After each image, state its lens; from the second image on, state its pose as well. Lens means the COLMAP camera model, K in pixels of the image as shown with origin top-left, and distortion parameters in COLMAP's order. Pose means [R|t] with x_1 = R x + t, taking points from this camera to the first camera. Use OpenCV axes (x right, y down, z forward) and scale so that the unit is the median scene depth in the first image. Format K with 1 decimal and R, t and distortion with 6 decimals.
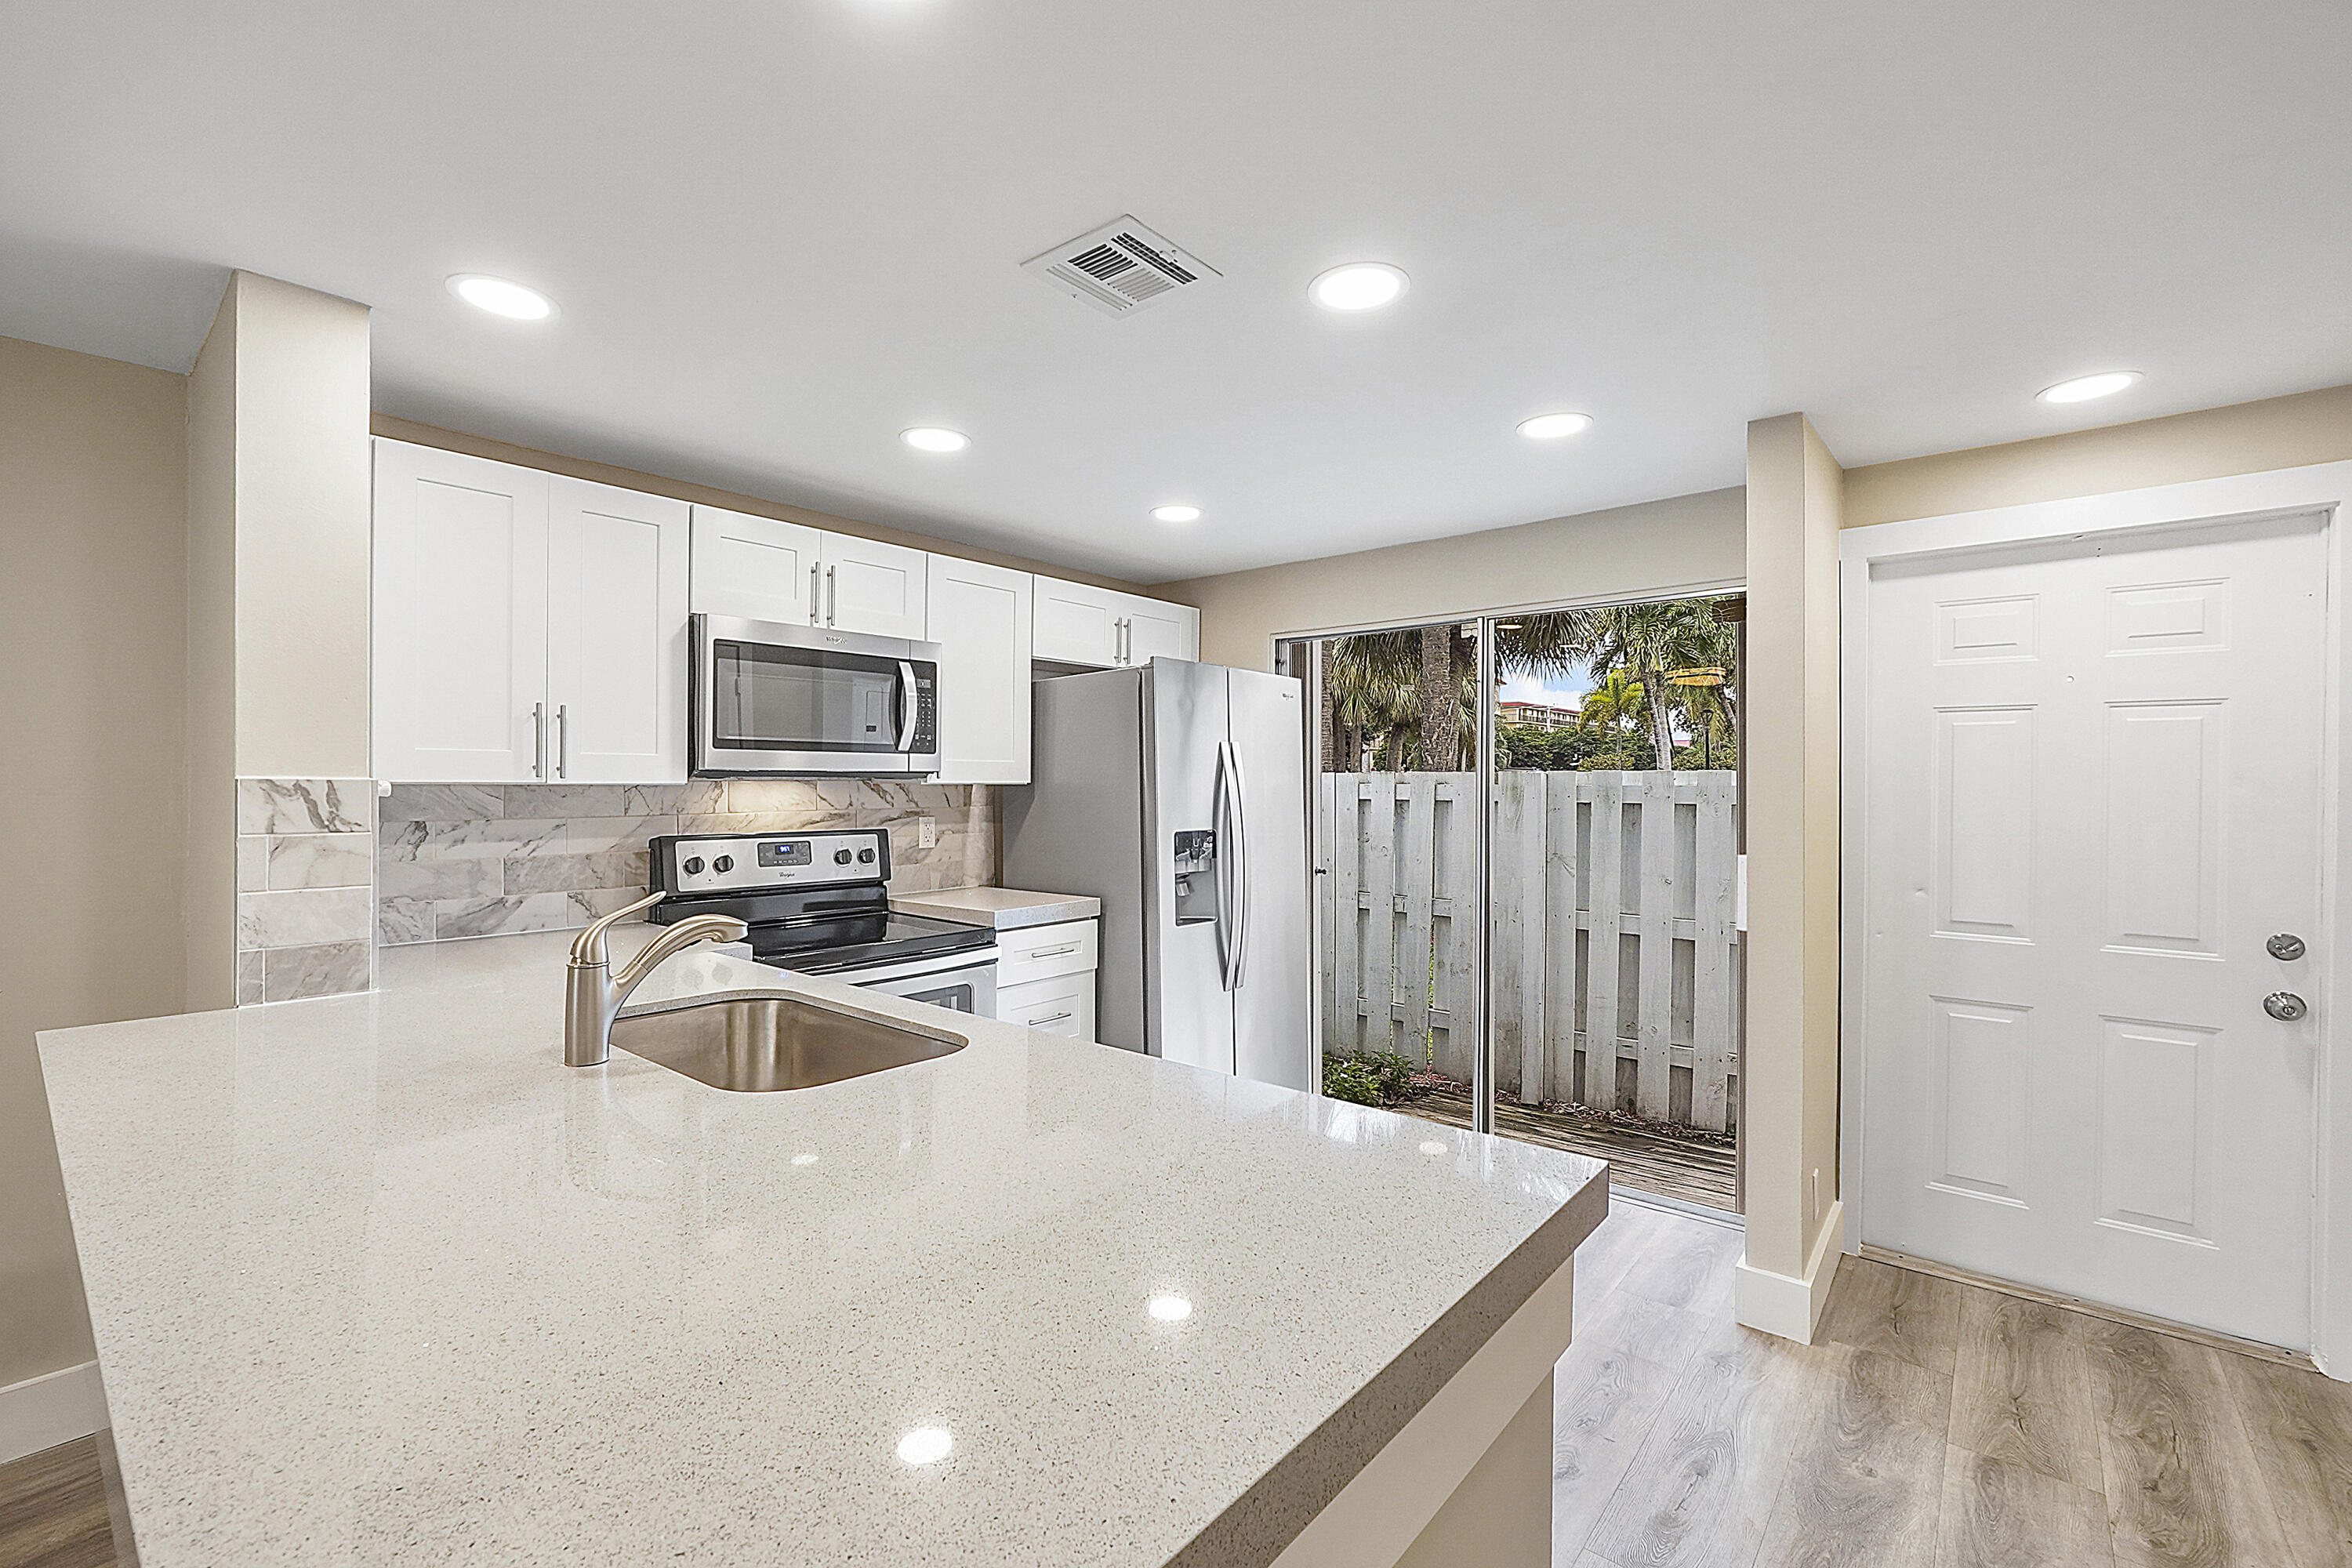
lens RADIAL K [[1004.1, 0, 1175.6], [0, 1004.1, 787.3], [0, 0, 1]] dist [-0.018556, 0.006460]
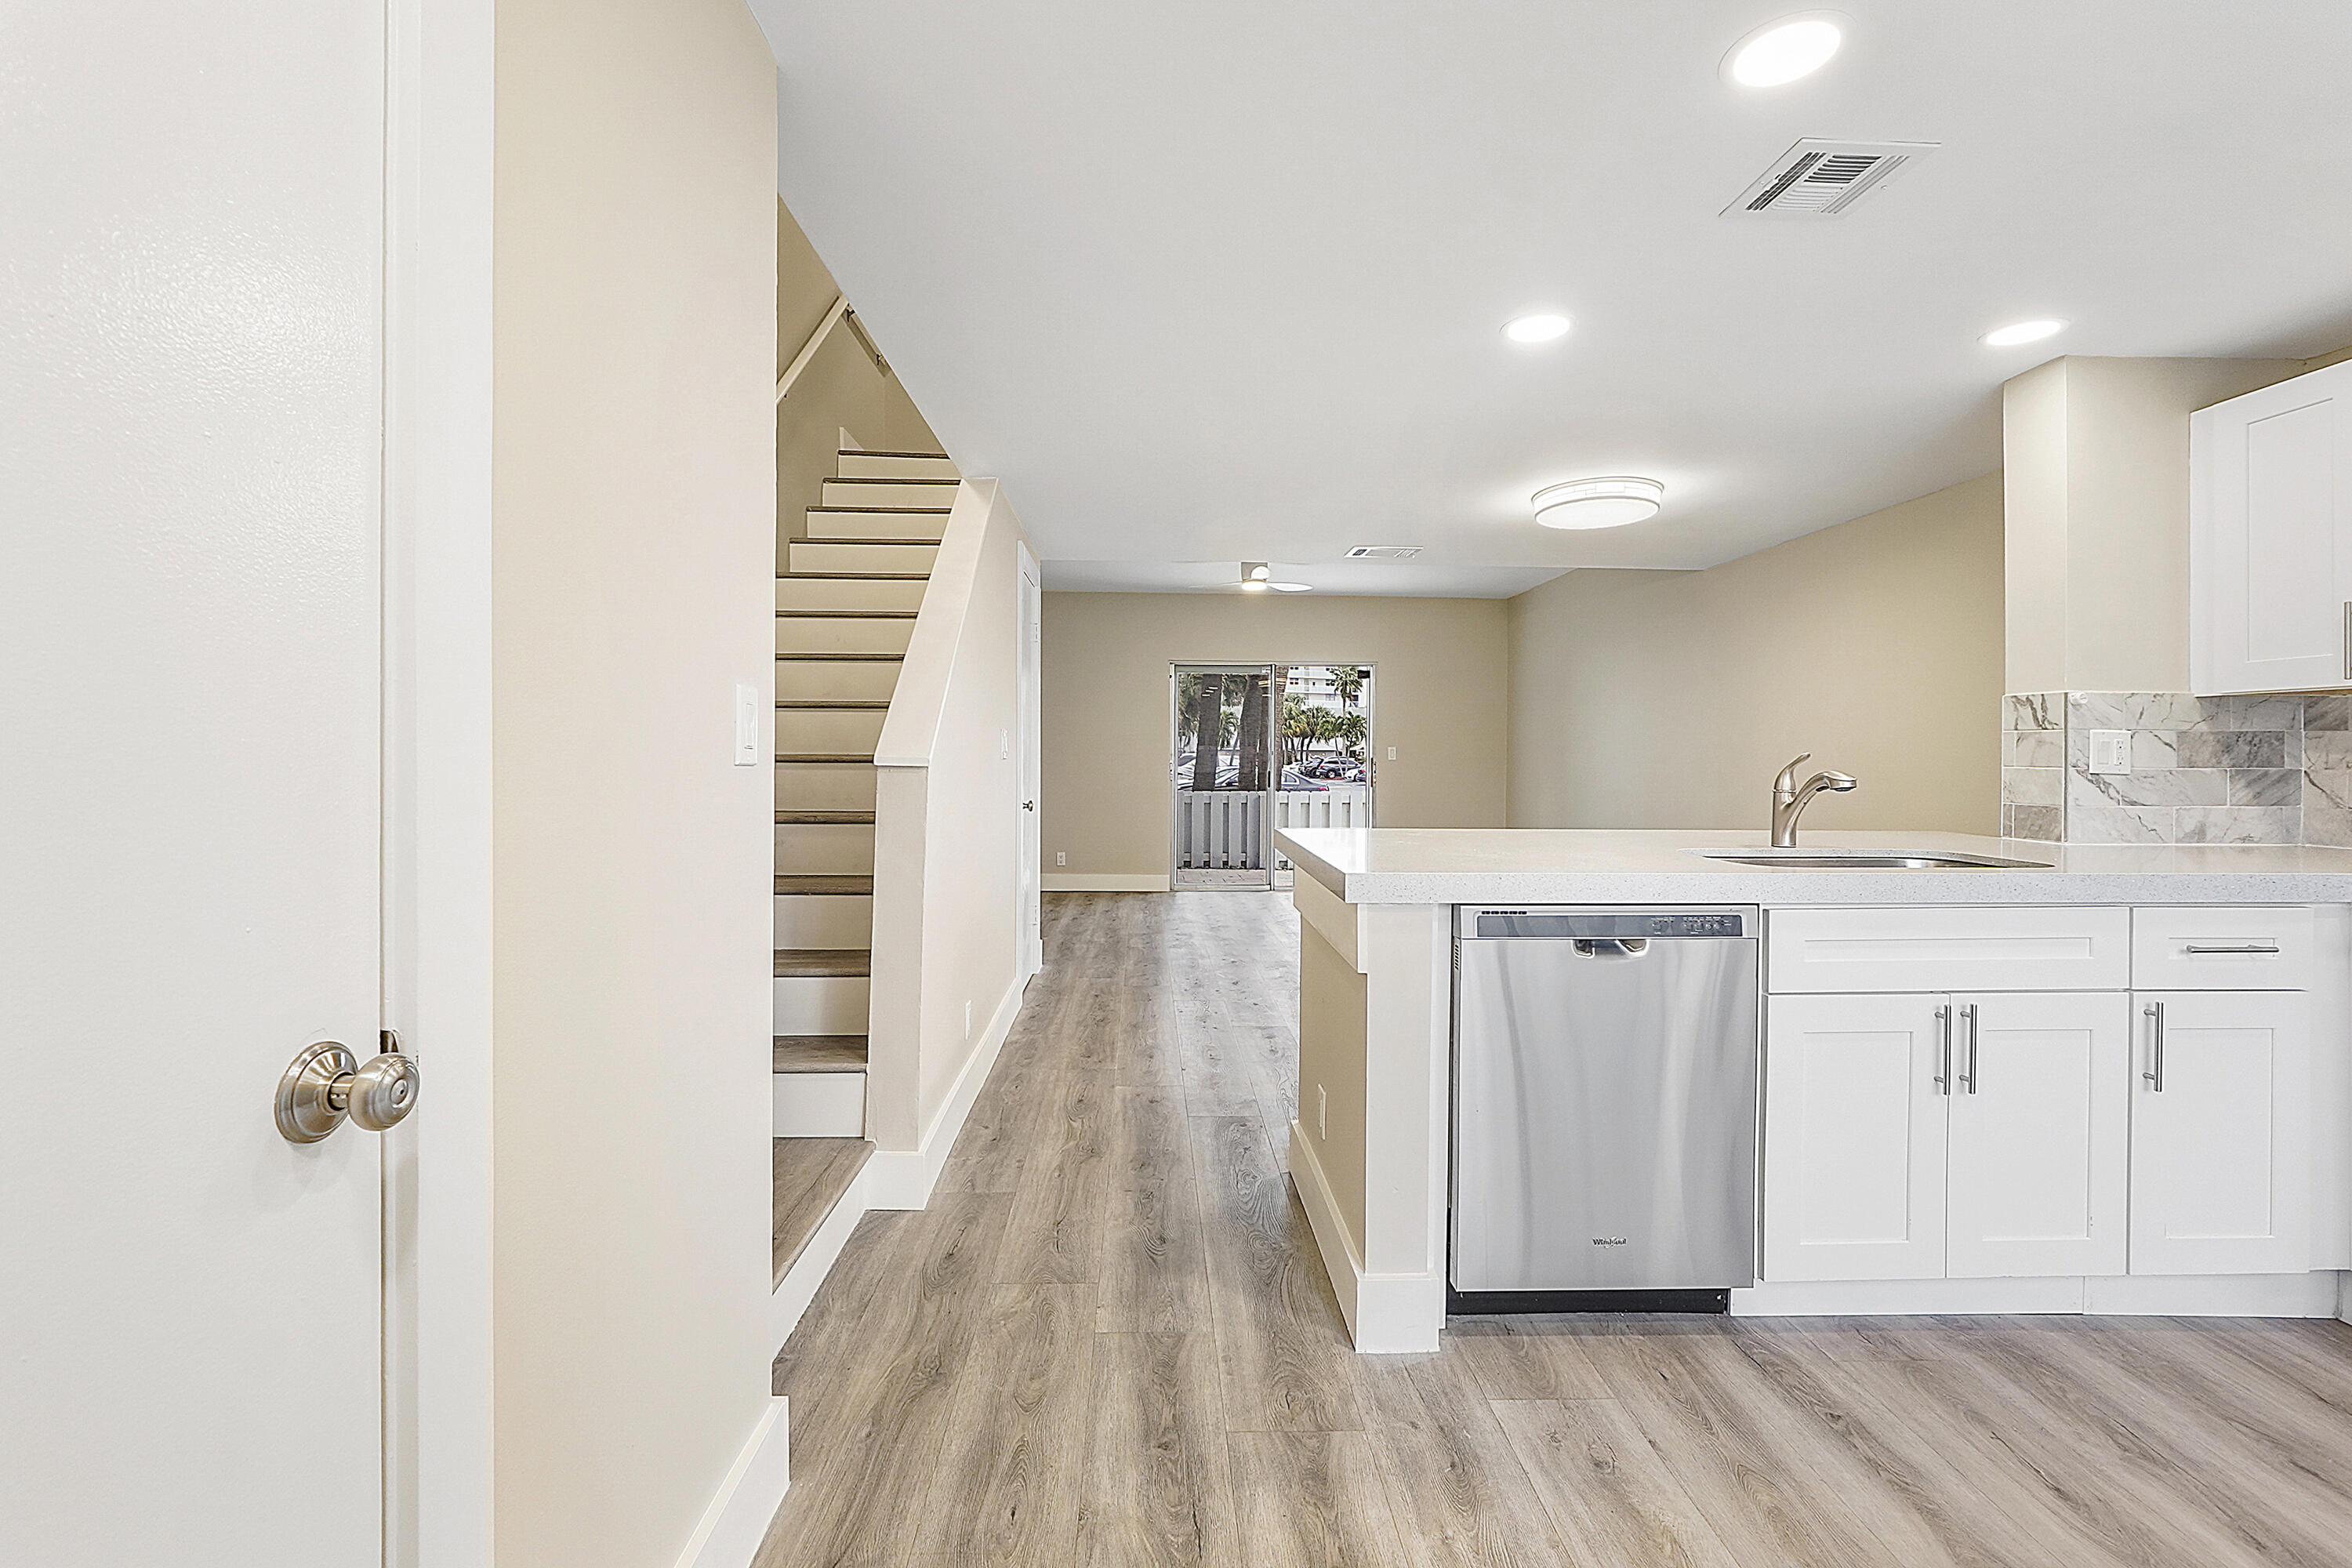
lens RADIAL K [[1009.1, 0, 1173.6], [0, 1009.1, 756.7], [0, 0, 1]] dist [-0.019377, 0.006802]
pose [[-0.746948, -0.006928, -0.664846, 0.698518], [-0.011248, 0.999934, 0.002218, 0.062207], [0.664787, 0.009135, -0.746977, 0.802607]]
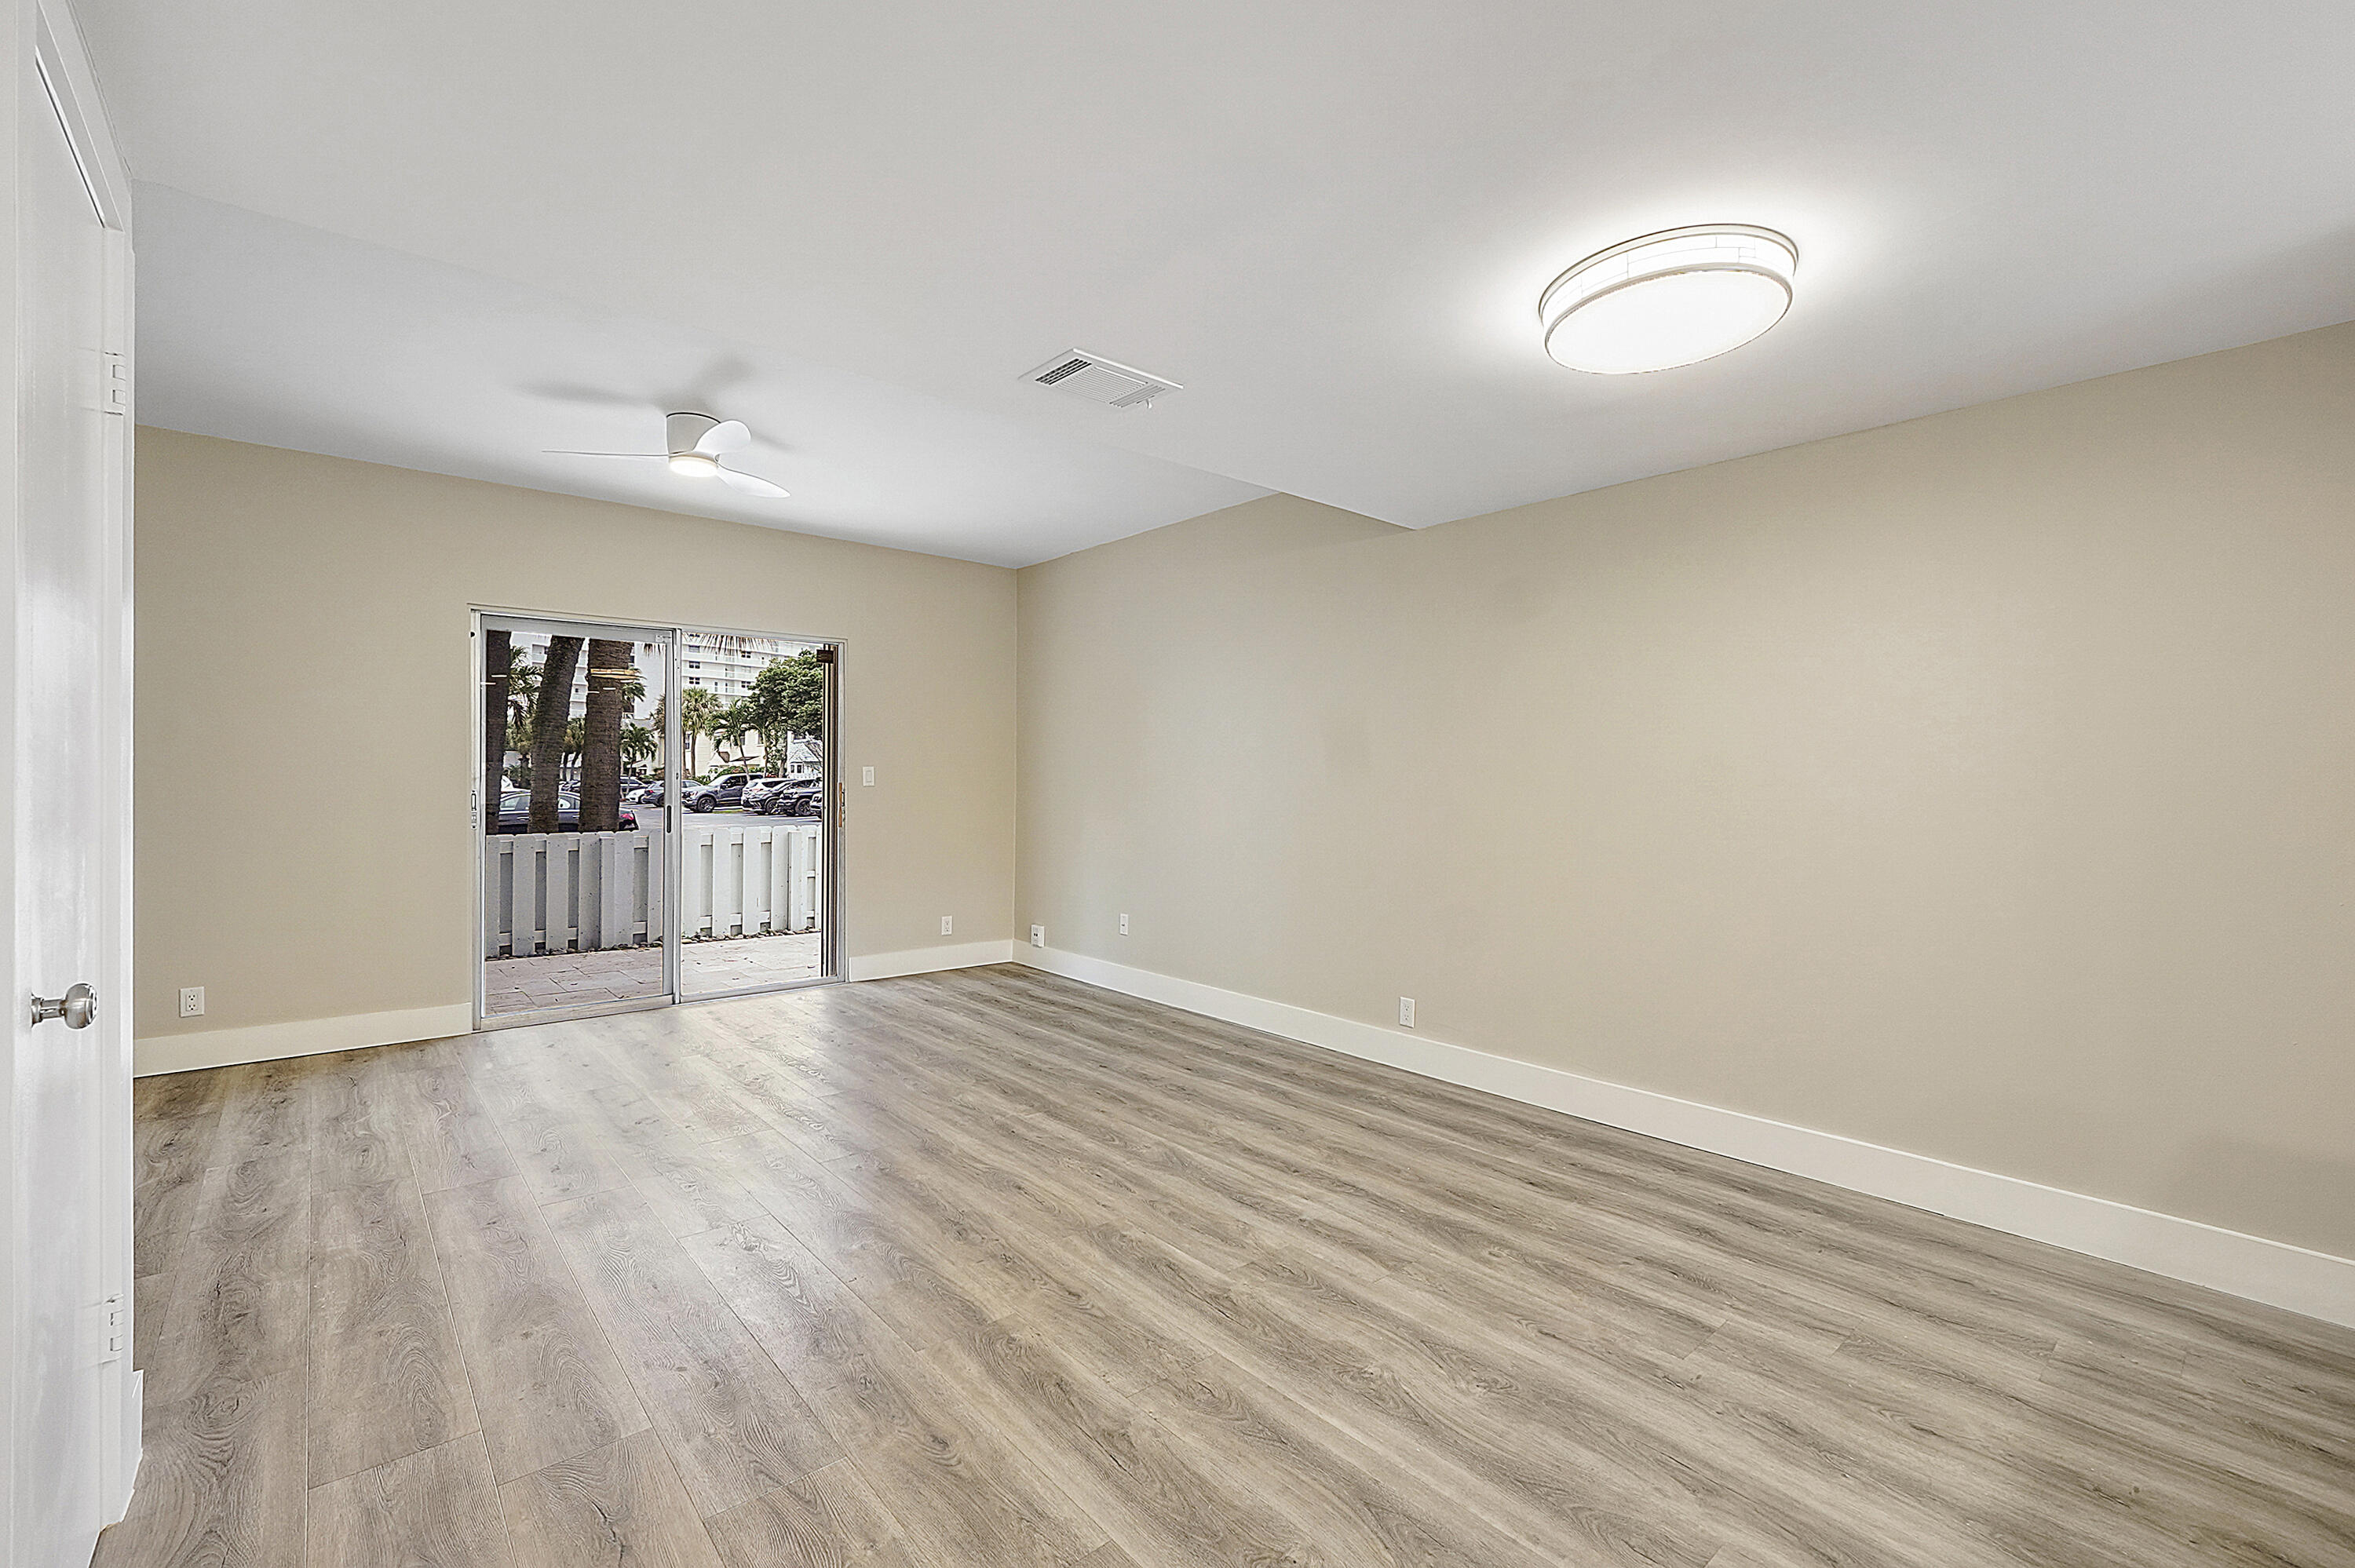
lens RADIAL K [[1001.6, 0, 1172.3], [0, 1001.6, 783.5], [0, 0, 1]] dist [-0.018059, 0.007018]
pose [[-0.161268, 0.001847, -0.986909, 0.093473], [-0.010026, 0.999944, 0.003509, 0.053006], [0.986860, 0.010461, -0.161241, -0.092019]]
